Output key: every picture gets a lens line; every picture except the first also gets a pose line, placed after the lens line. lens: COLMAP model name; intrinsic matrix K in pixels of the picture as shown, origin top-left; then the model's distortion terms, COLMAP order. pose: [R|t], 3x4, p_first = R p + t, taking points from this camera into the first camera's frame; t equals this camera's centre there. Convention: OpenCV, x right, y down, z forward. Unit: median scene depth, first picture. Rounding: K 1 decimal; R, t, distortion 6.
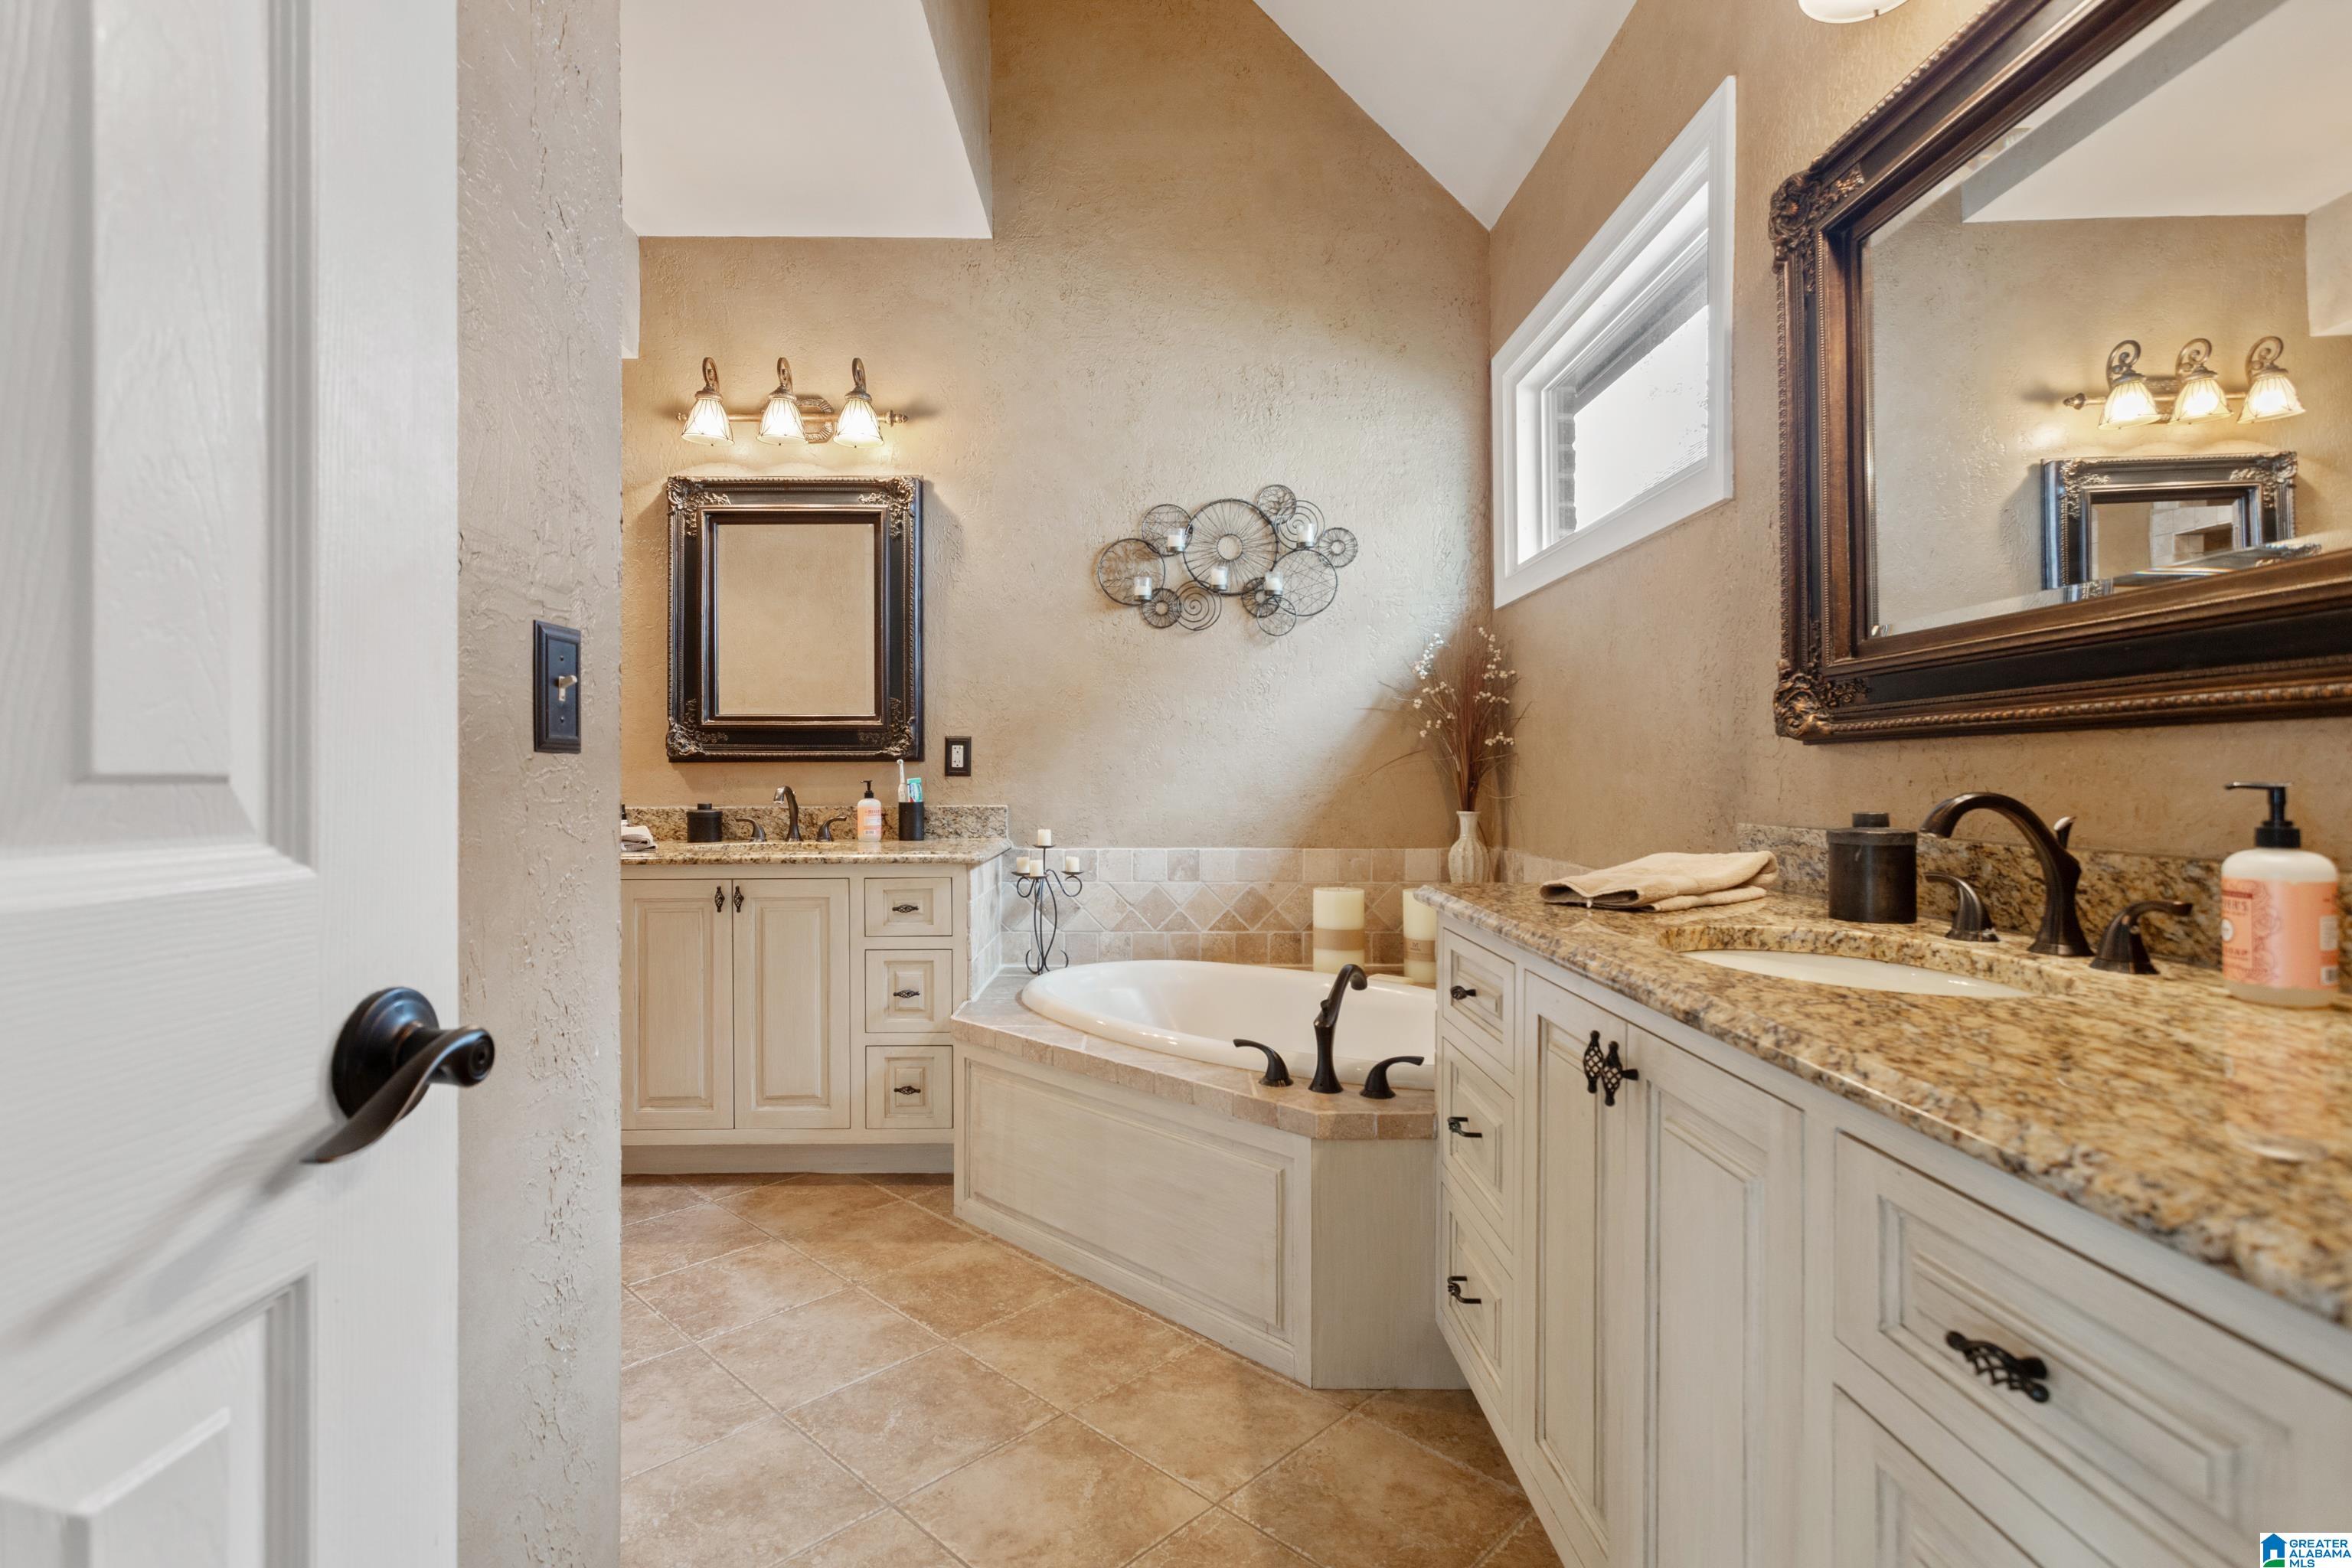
lens RADIAL K [[1131.8, 0, 1161.2], [0, 1131.8, 773.0], [0, 0, 1]] dist [-0.038802, 0.028417]
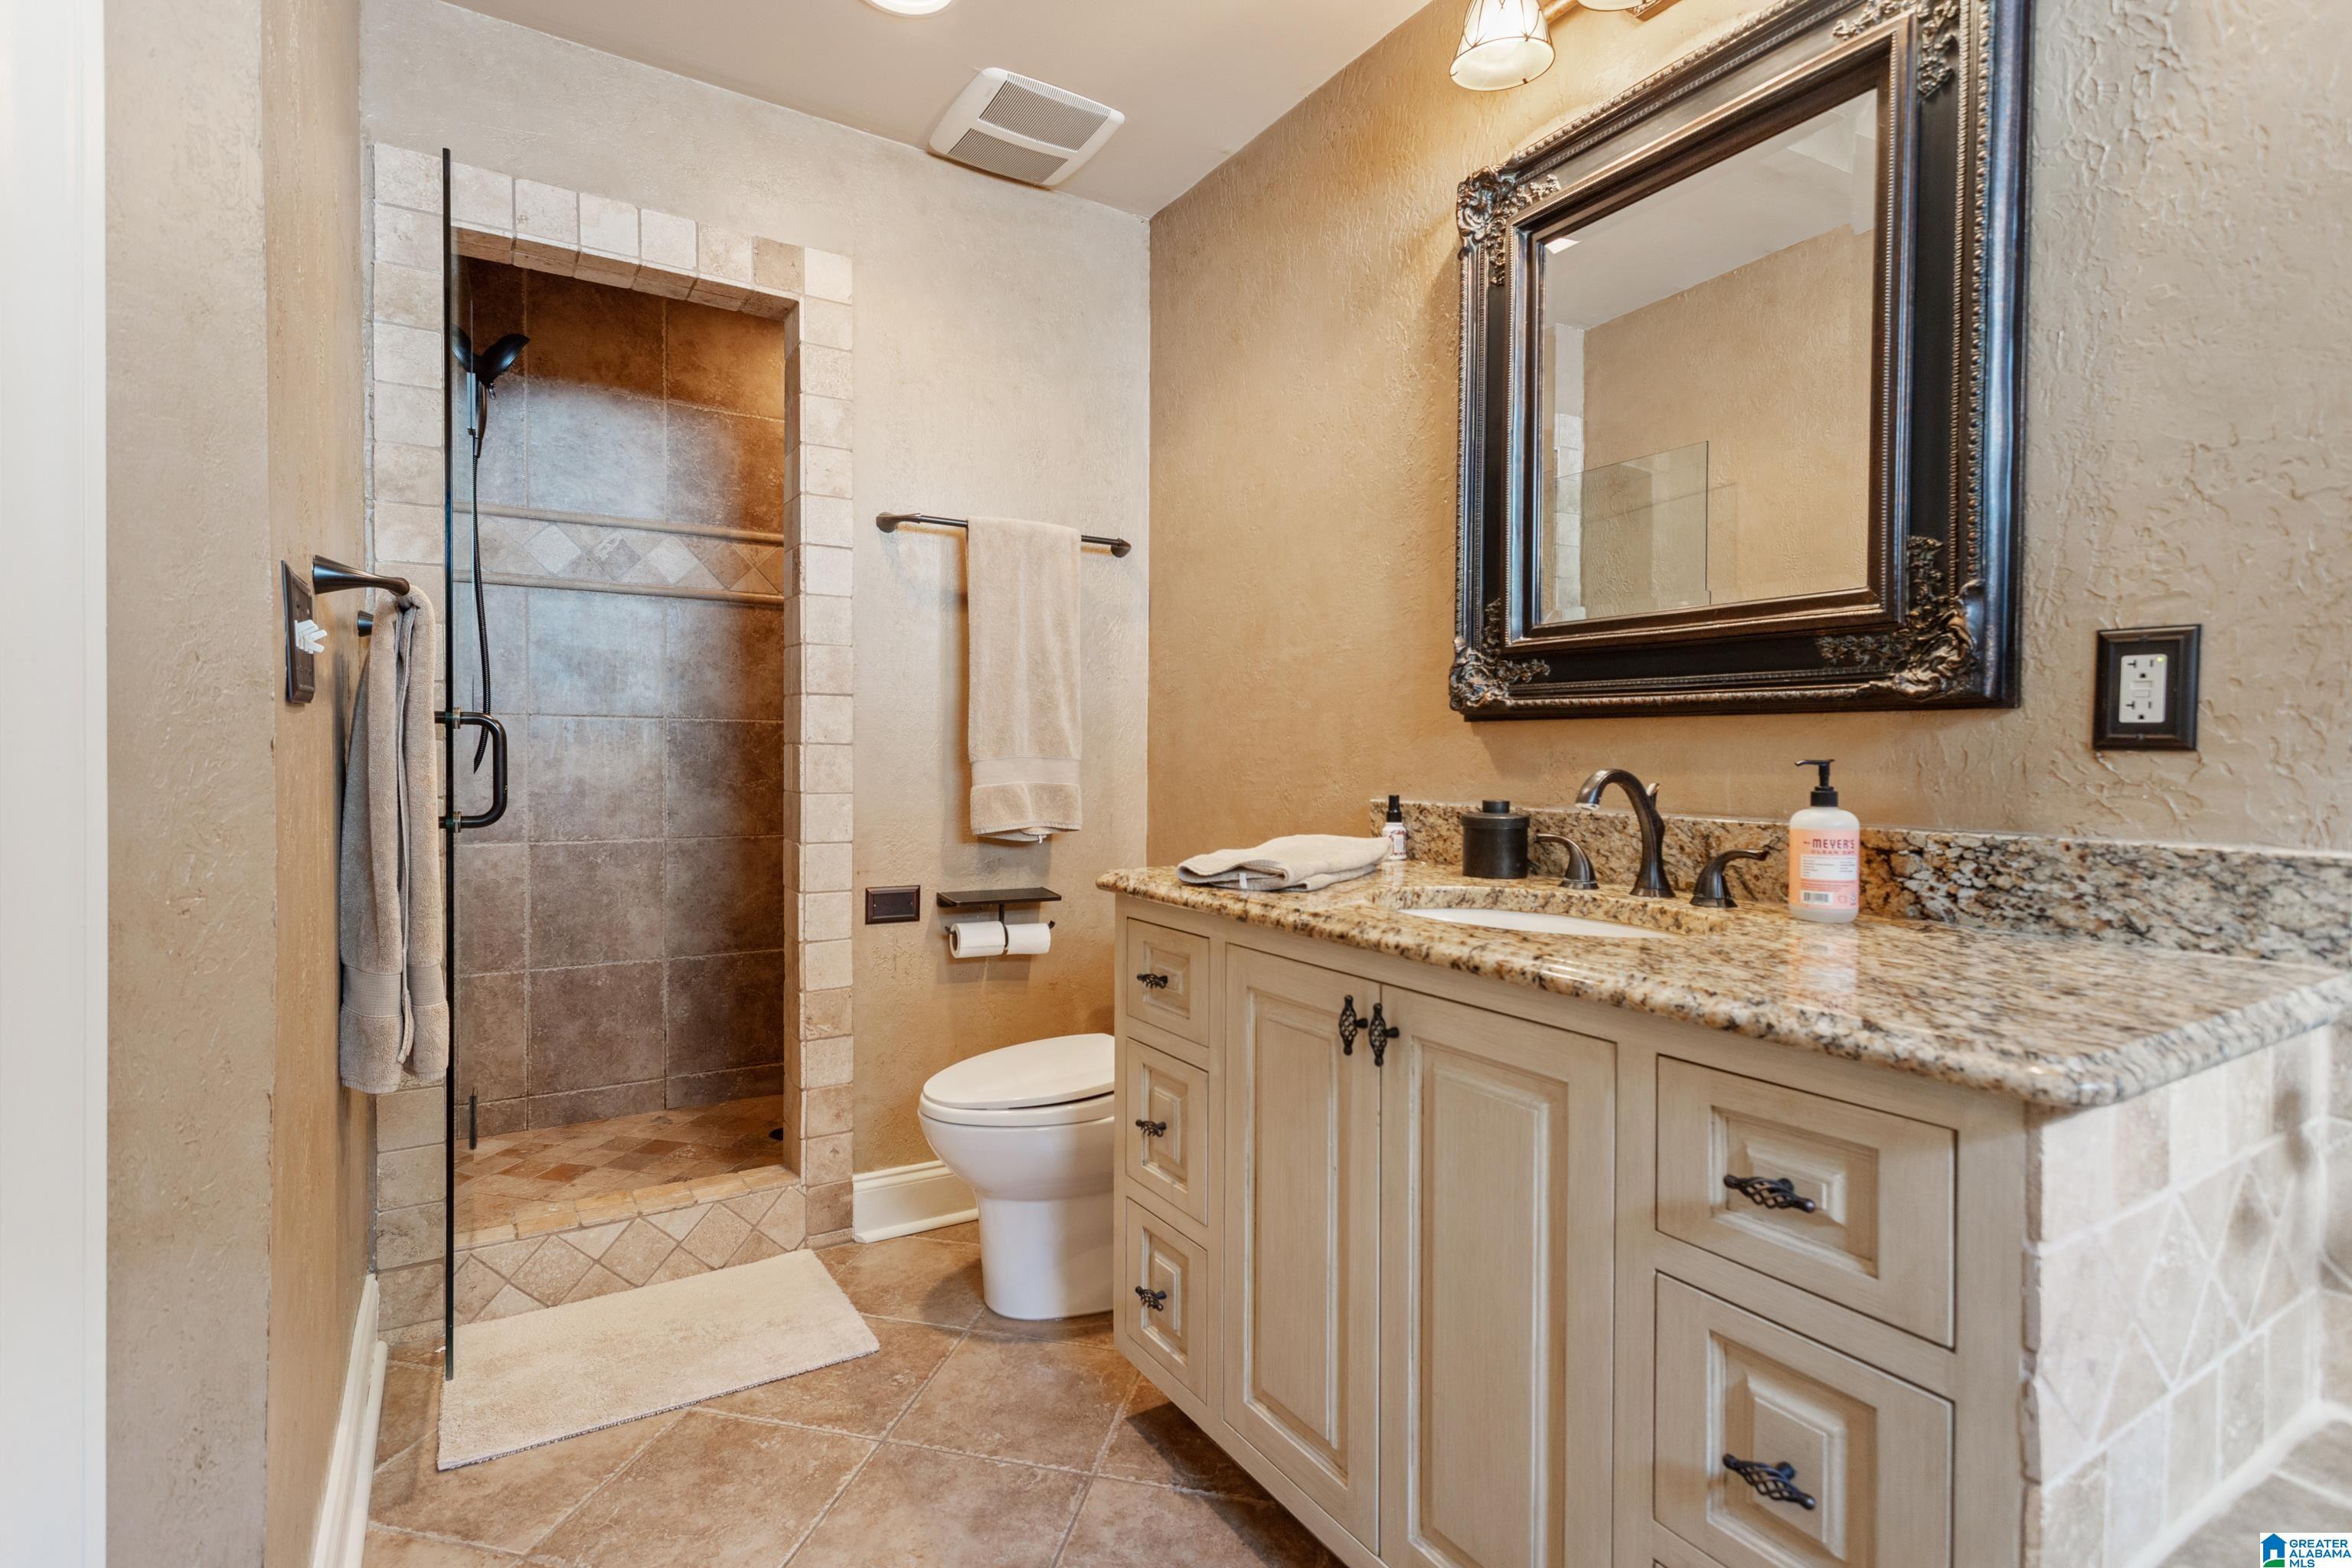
lens RADIAL K [[1131.8, 0, 1161.2], [0, 1131.8, 773.0], [0, 0, 1]] dist [-0.038802, 0.028417]
pose [[0.520925, 0.022641, -0.853302, -0.055709], [-0.012929, 0.999743, 0.018633, 0.007134], [0.853504, 0.001325, 0.521084, 0.618206]]
